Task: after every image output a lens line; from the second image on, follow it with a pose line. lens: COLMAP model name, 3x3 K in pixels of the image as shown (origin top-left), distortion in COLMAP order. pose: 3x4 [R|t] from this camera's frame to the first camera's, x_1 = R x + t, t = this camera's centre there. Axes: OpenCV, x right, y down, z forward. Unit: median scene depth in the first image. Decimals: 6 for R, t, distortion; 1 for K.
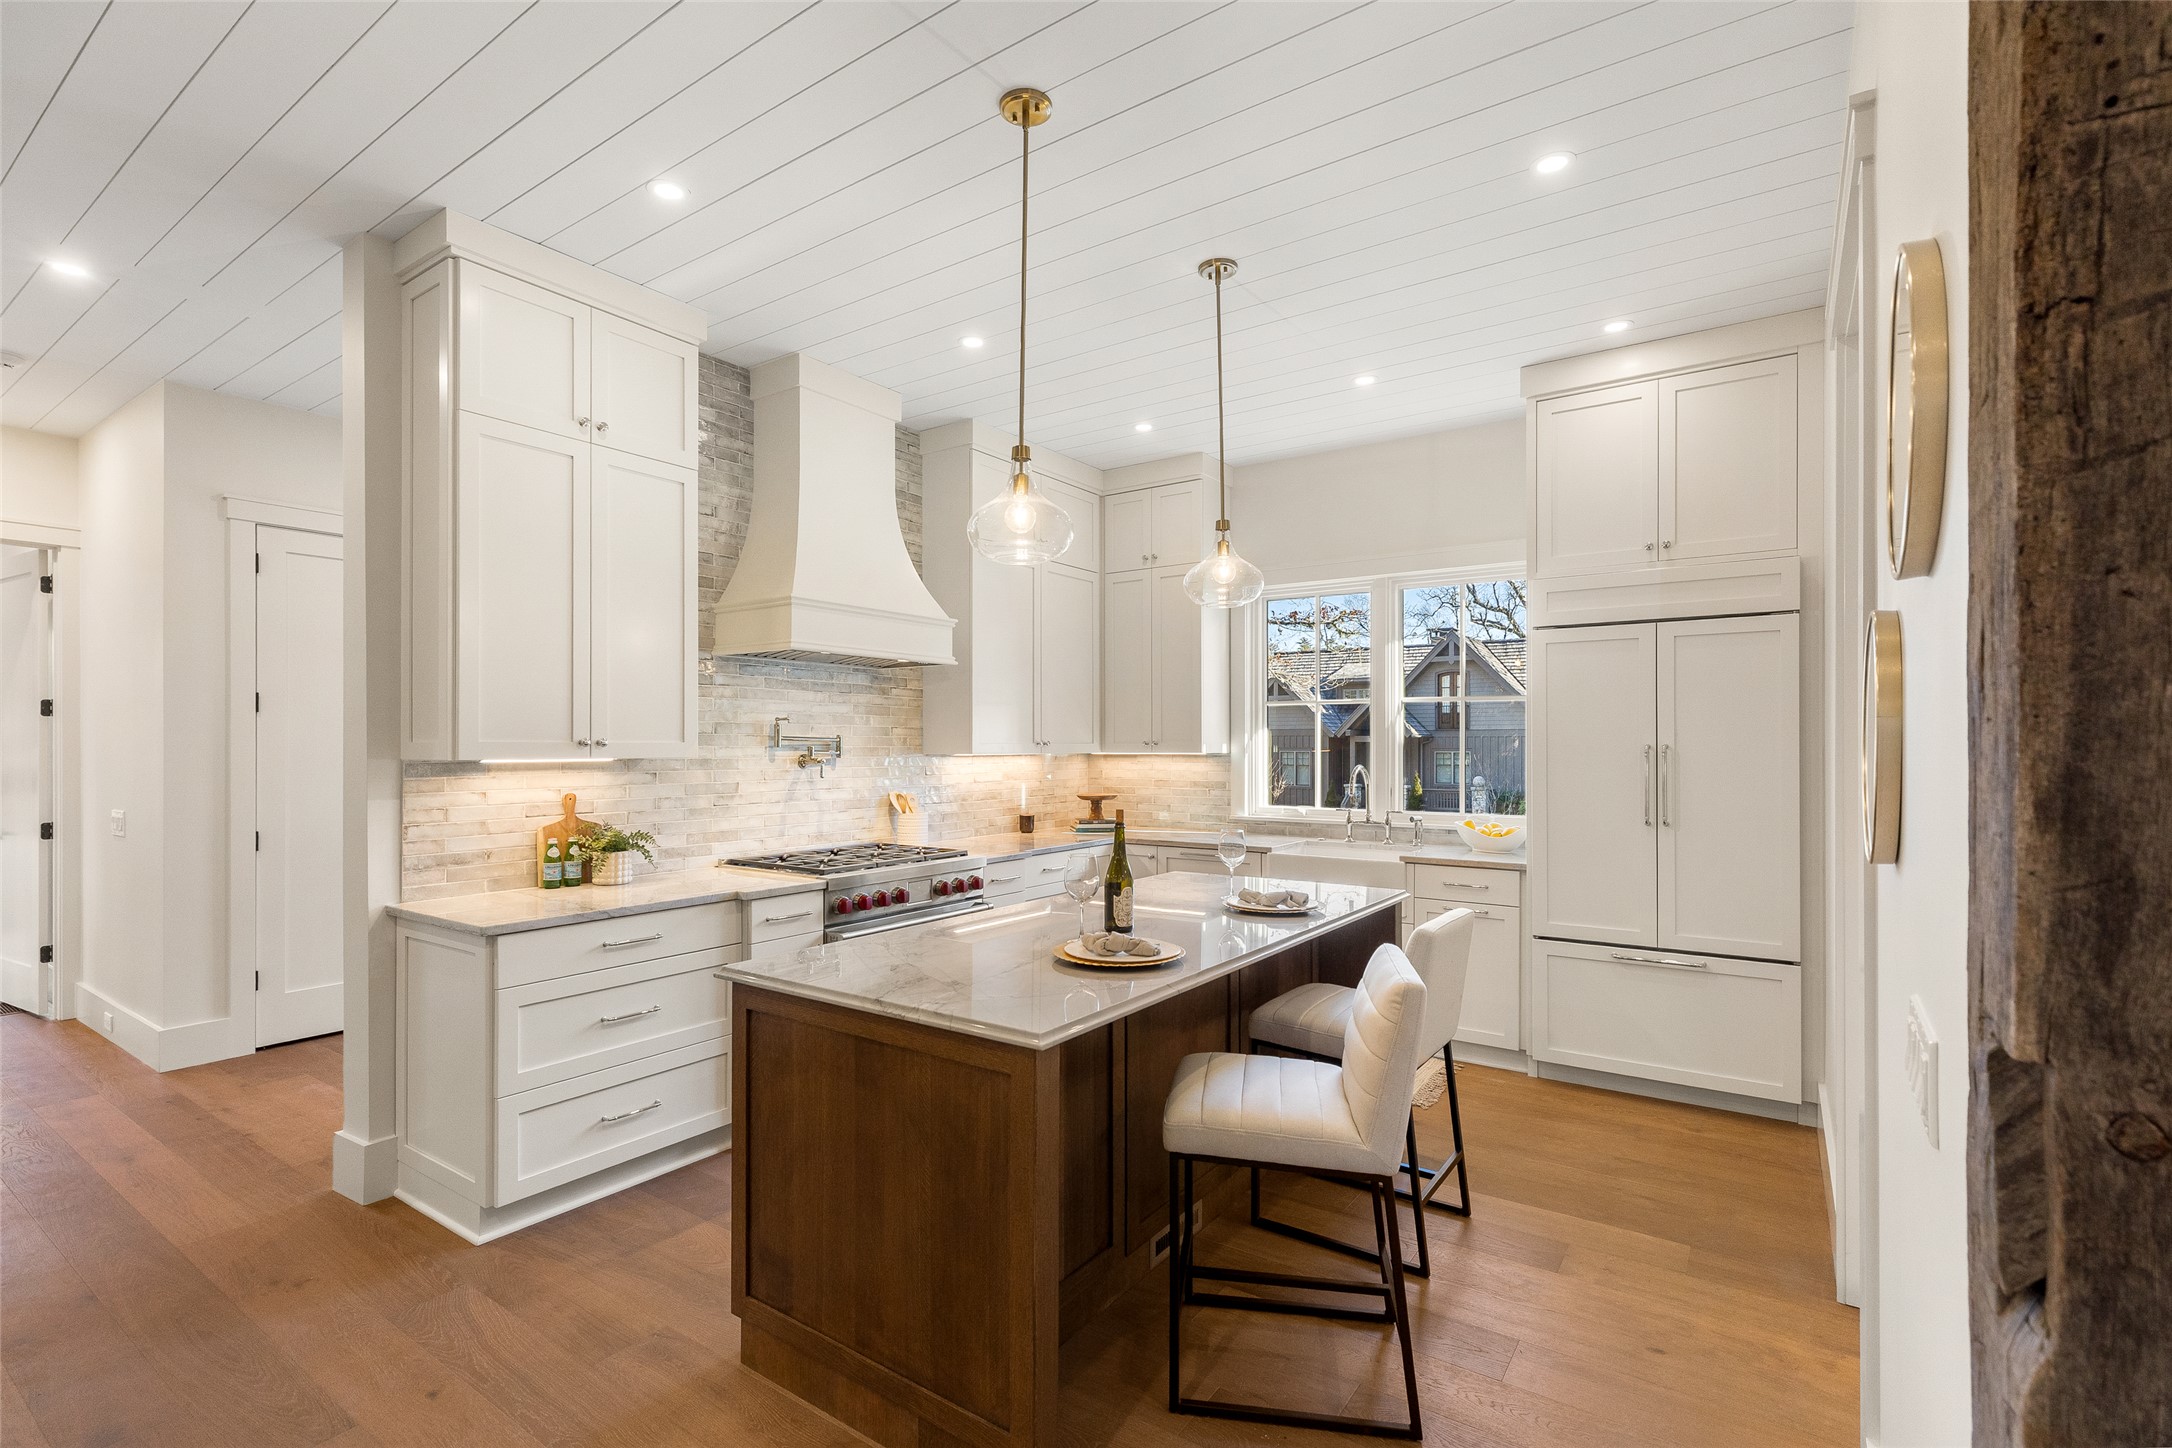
lens RADIAL K [[981.0, 0, 1097.4], [0, 981.0, 746.6], [0, 0, 1]] dist [0.004676, 0.000371]
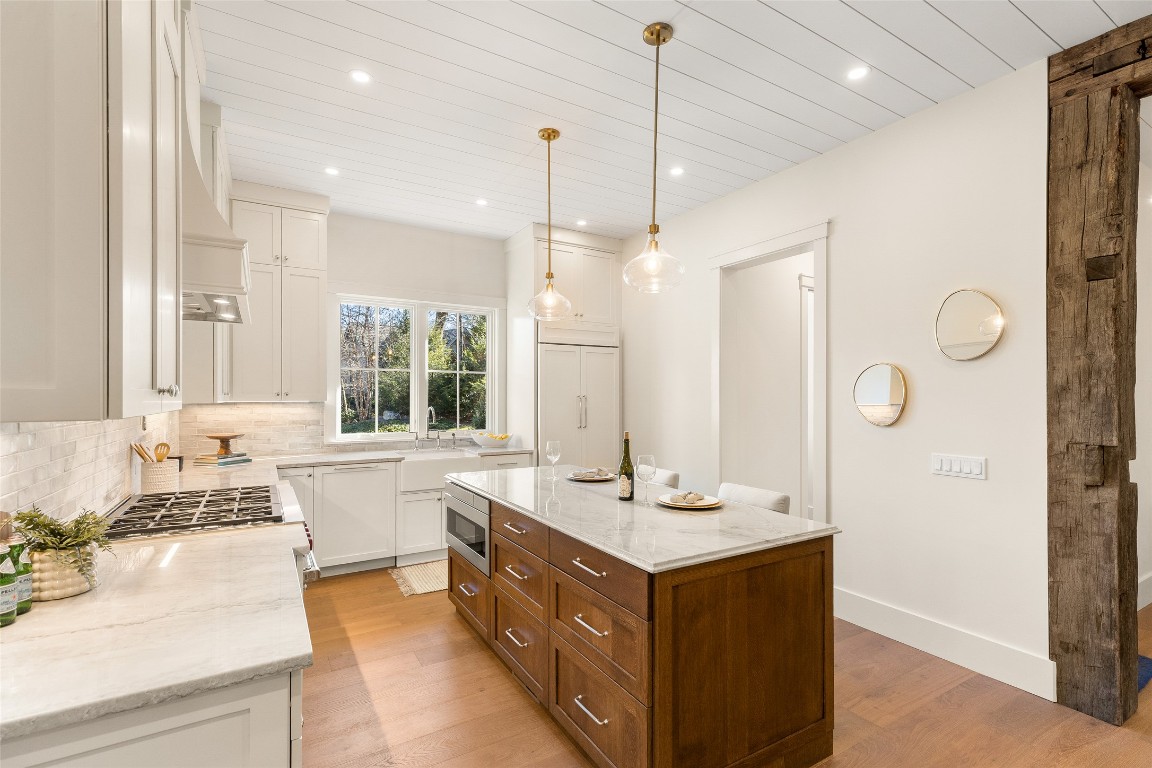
lens RADIAL K [[520.3, 0, 575.6], [0, 520.3, 394.9], [0, 0, 1]] dist [0.004676, 0.000371]
pose [[0.414123, 0.003617, 0.910214, -0.580343], [-0.001605, 0.999993, -0.003243, -0.000134], [-0.910219, -0.000118, 0.414126, 0.438538]]
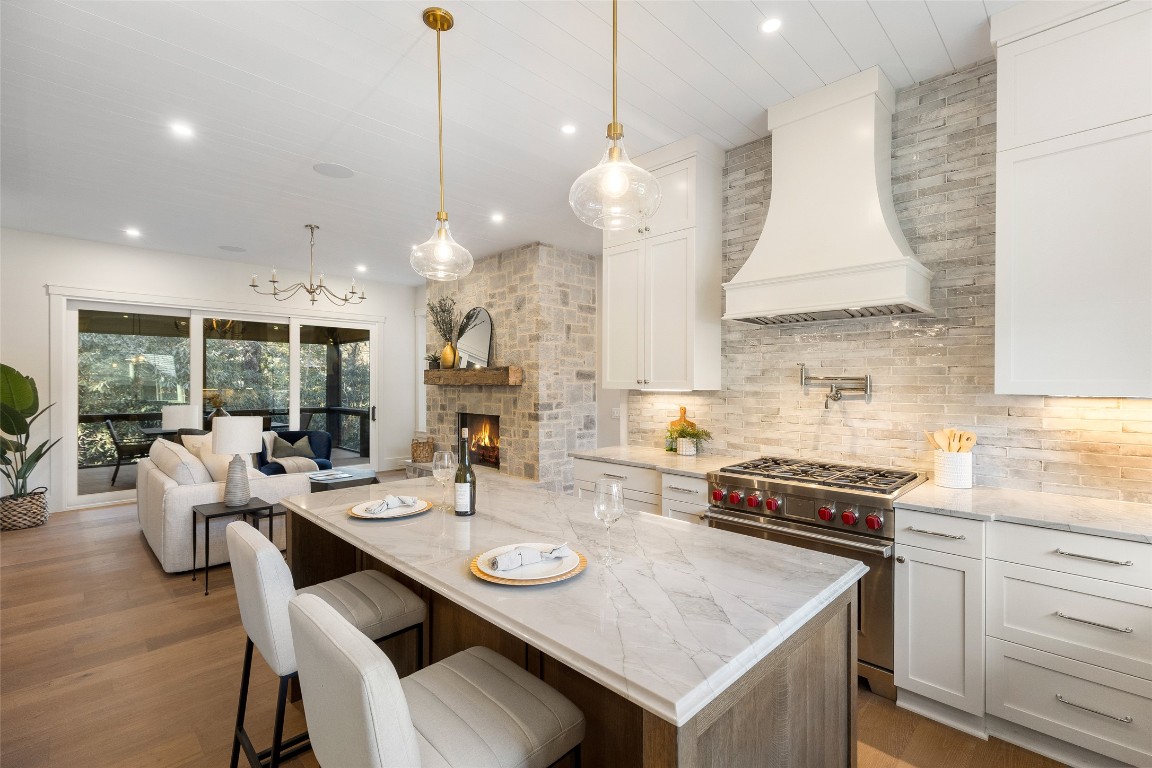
lens RADIAL K [[520.3, 0, 586.7], [0, 520.3, 382.8], [0, 0, 1]] dist [0.004676, 0.000371]
pose [[-0.174739, 0.001470, -0.984614, 0.468282], [-0.002450, 0.999995, 0.001928, -0.003029], [0.984612, 0.002750, -0.174735, 0.840421]]
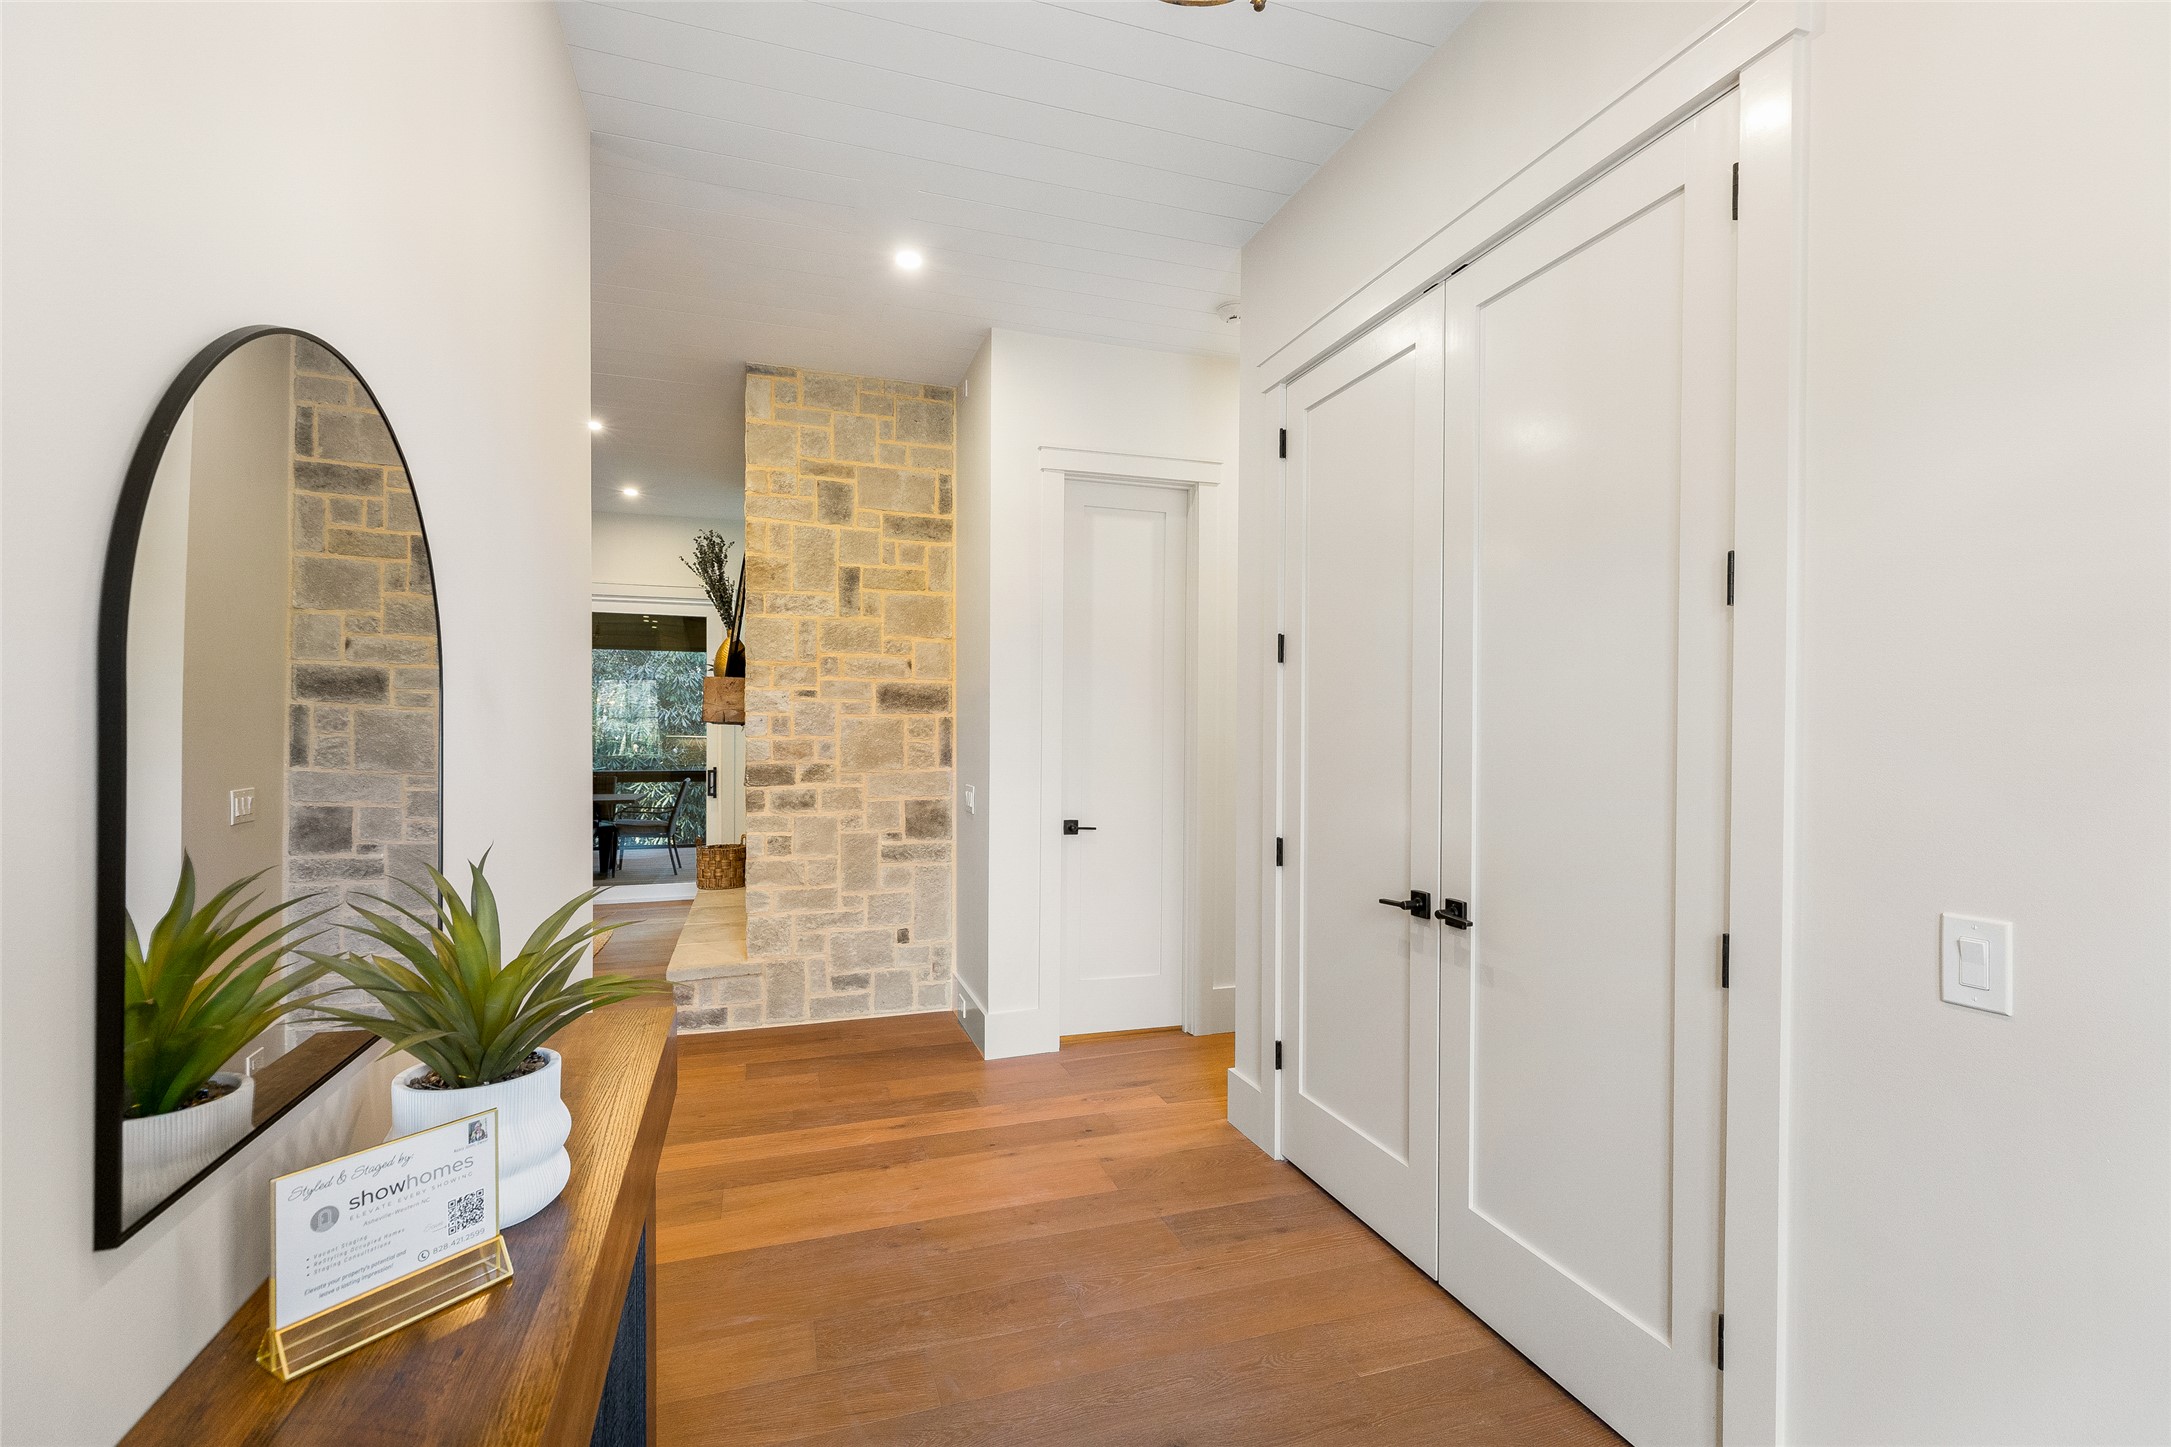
lens RADIAL K [[980.6, 0, 1122.5], [0, 980.6, 744.7], [0, 0, 1]] dist [0.004676, 0.000371]
pose [[-0.584318, 0.012673, -0.811426, -0.255832], [-0.003201, 0.999834, 0.017920, 0.010795], [0.811519, 0.013068, -0.584180, 1.415418]]
